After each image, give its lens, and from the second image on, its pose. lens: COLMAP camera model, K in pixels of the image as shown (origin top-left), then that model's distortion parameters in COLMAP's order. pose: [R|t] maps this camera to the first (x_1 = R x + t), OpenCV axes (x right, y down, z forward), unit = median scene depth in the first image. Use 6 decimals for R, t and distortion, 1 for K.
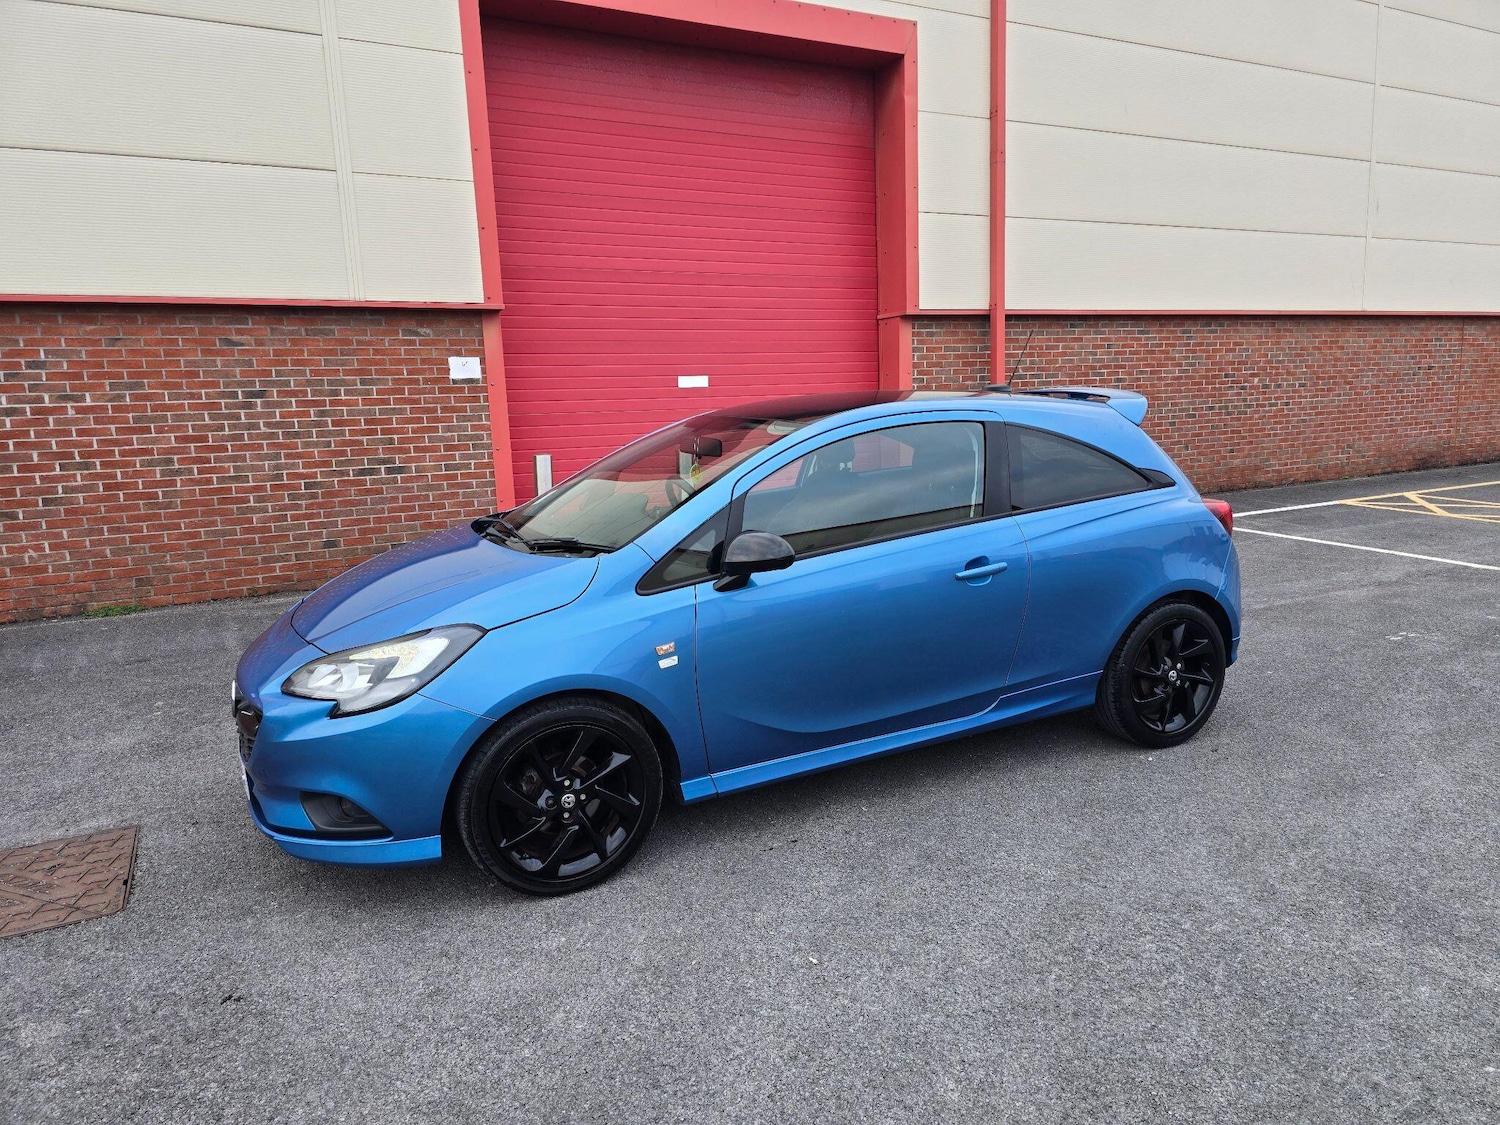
lens RADIAL K [[982.7, 0, 759.6], [0, 982.7, 561.7], [0, 0, 1]] dist [0.061462, -0.053643]
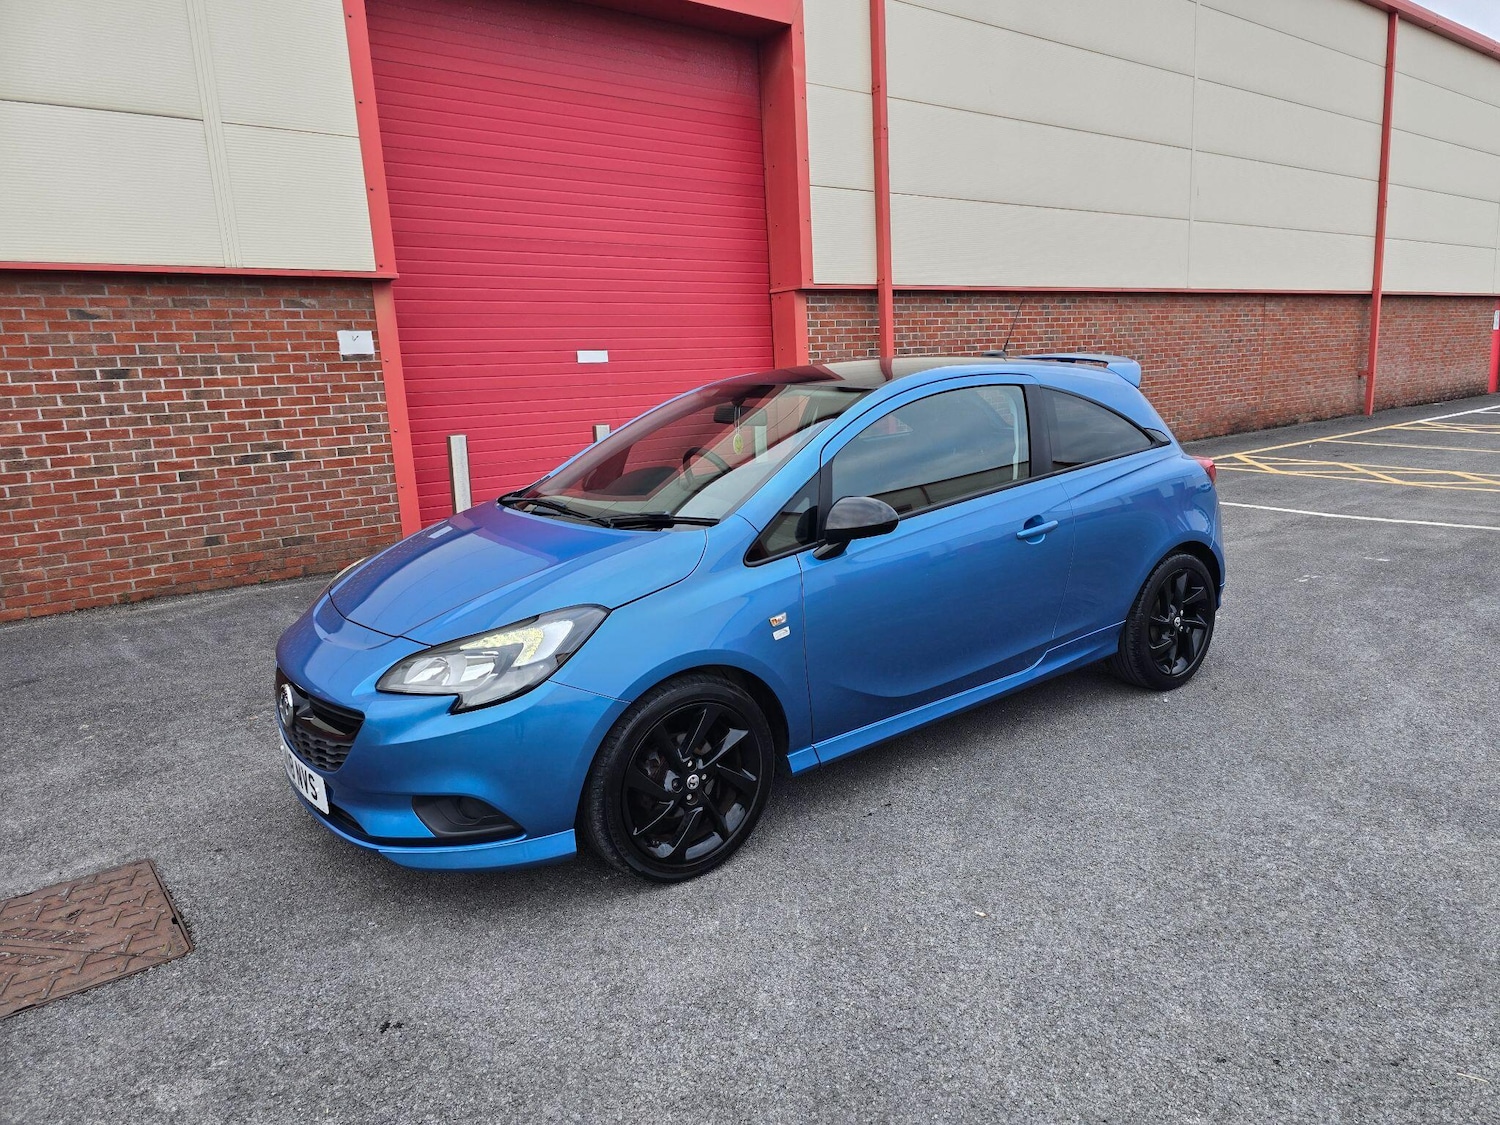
lens RADIAL K [[991.1, 0, 765.1], [0, 991.1, 565.8], [0, 0, 1]] dist [0.066816, -0.058738]
pose [[0.980898, -0.048785, 0.188304, -0.119818], [0.044791, 0.998673, 0.025409, 0.003943], [-0.189294, -0.016489, 0.981782, 0.014952]]
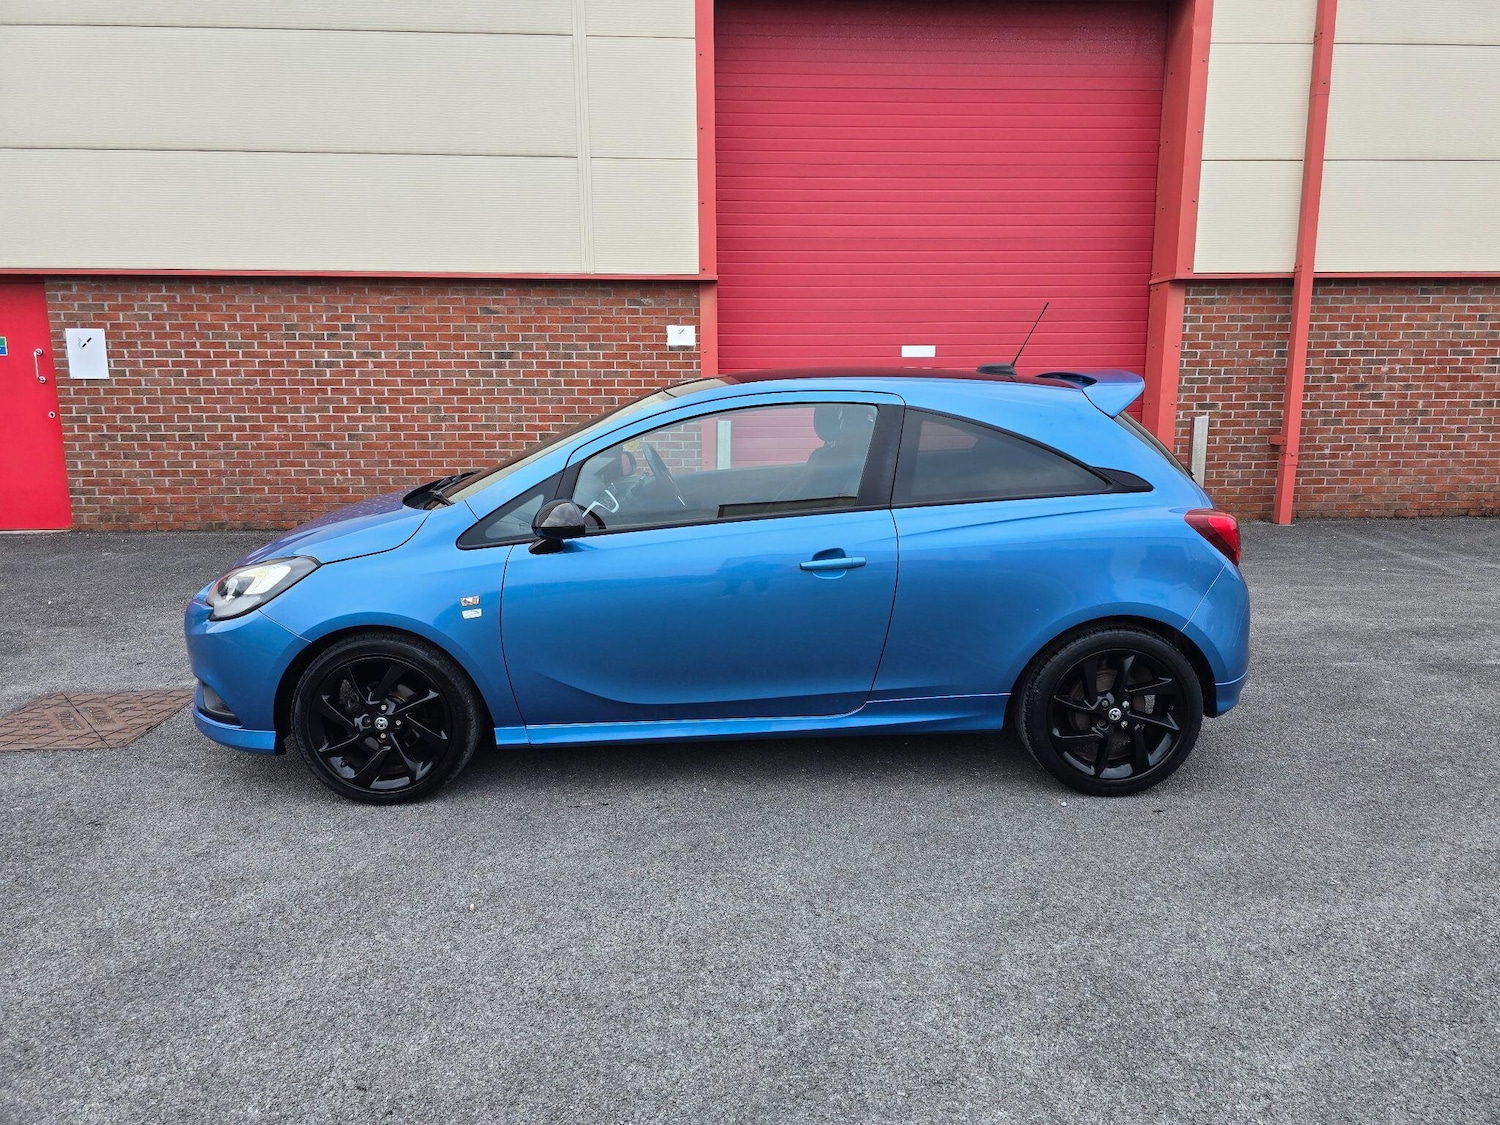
lens RADIAL K [[984.2, 0, 761.5], [0, 984.2, 550.4], [0, 0, 1]] dist [0.070435, -0.063966]
pose [[0.910019, 0.103549, -0.401425, 0.255945], [-0.095002, 0.994624, 0.041201, -0.016747], [0.403533, 0.000643, 0.914965, 0.055370]]
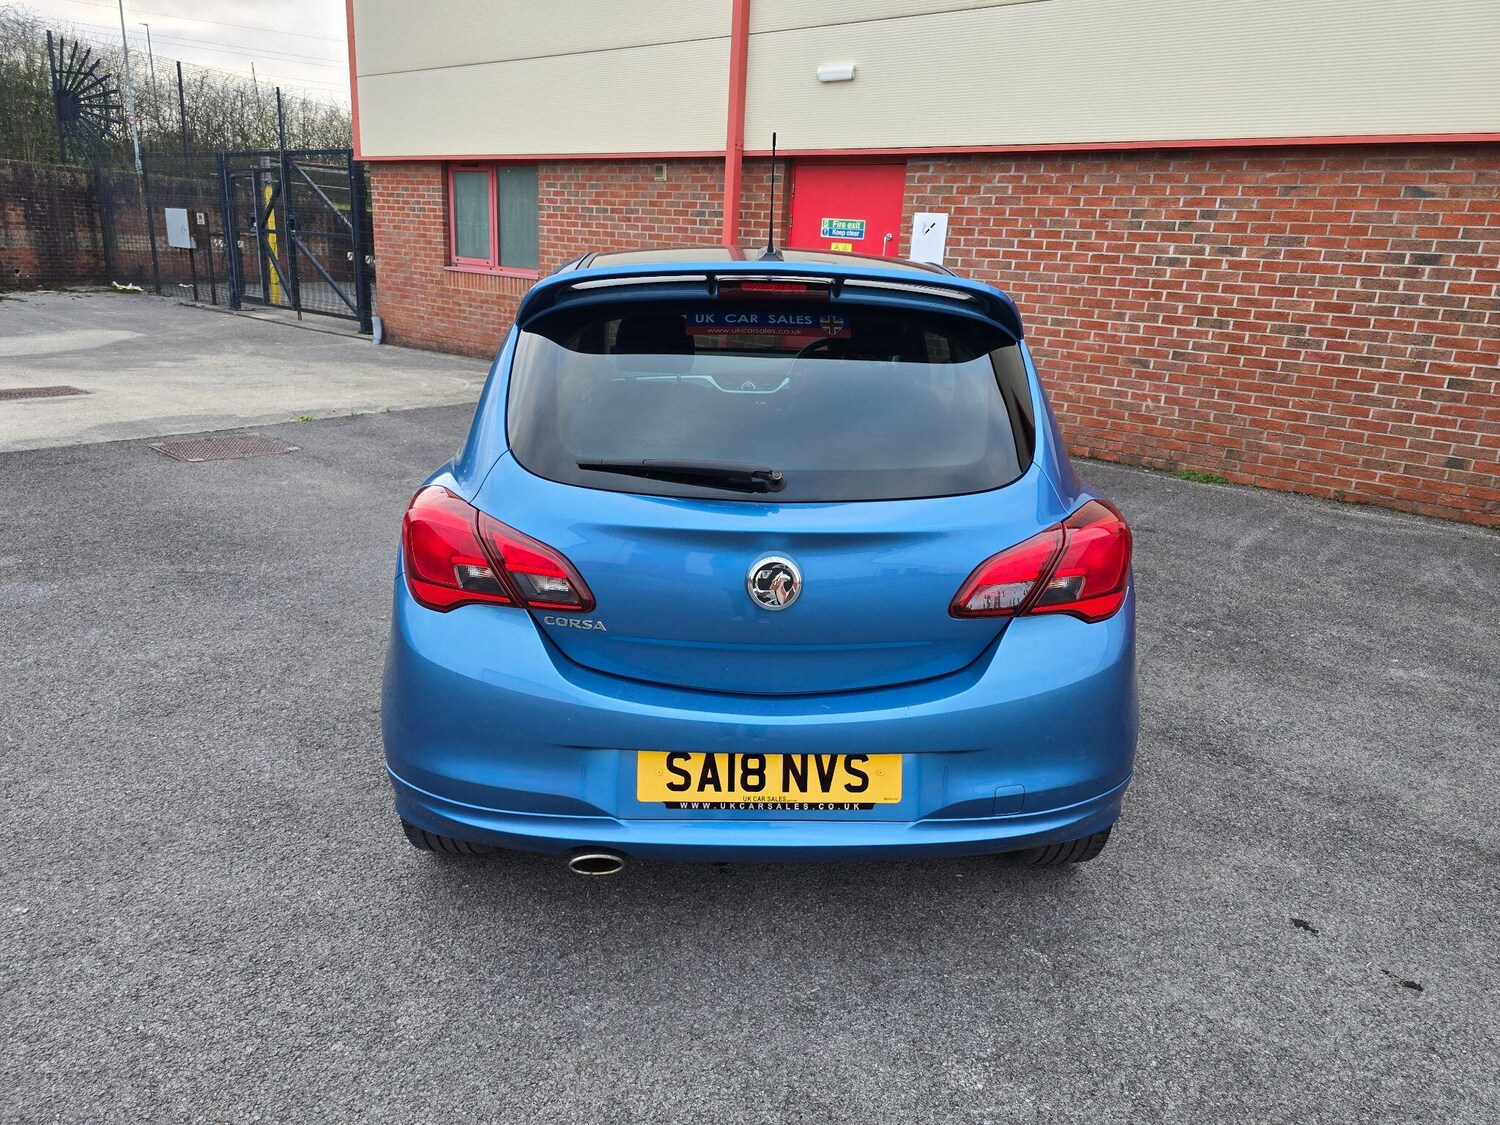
lens RADIAL K [[998.9, 0, 780.1], [0, 998.9, 551.6], [0, 0, 1]] dist [0.060438, -0.057734]
pose [[0.381850, 0.317303, -0.868049, 0.075042], [-0.216367, 0.943810, 0.249818, -0.037611], [0.898541, 0.092424, 0.429047, 0.204558]]
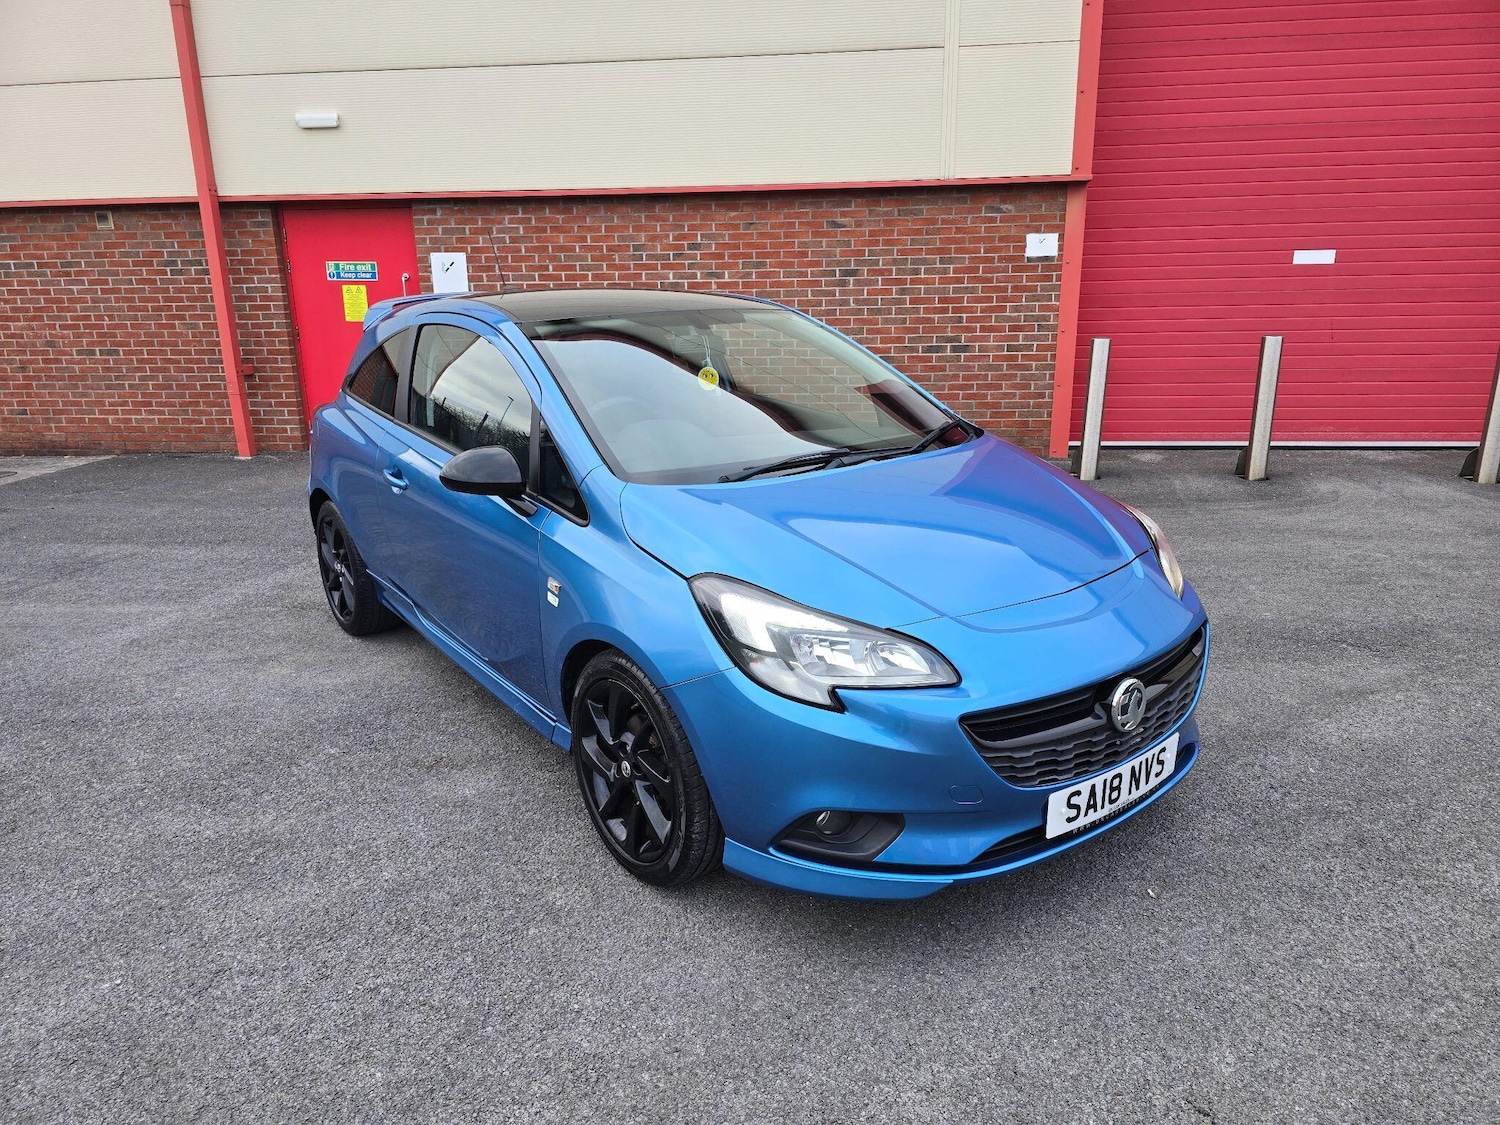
lens RADIAL K [[990.1, 0, 772.9], [0, 990.1, 568.4], [0, 0, 1]] dist [0.066008, -0.060544]
pose [[0.823210, 0.171569, -0.541193, 0.079297], [-0.106157, 0.982949, 0.150139, -0.001715], [0.557724, -0.066144, 0.827387, 0.012123]]
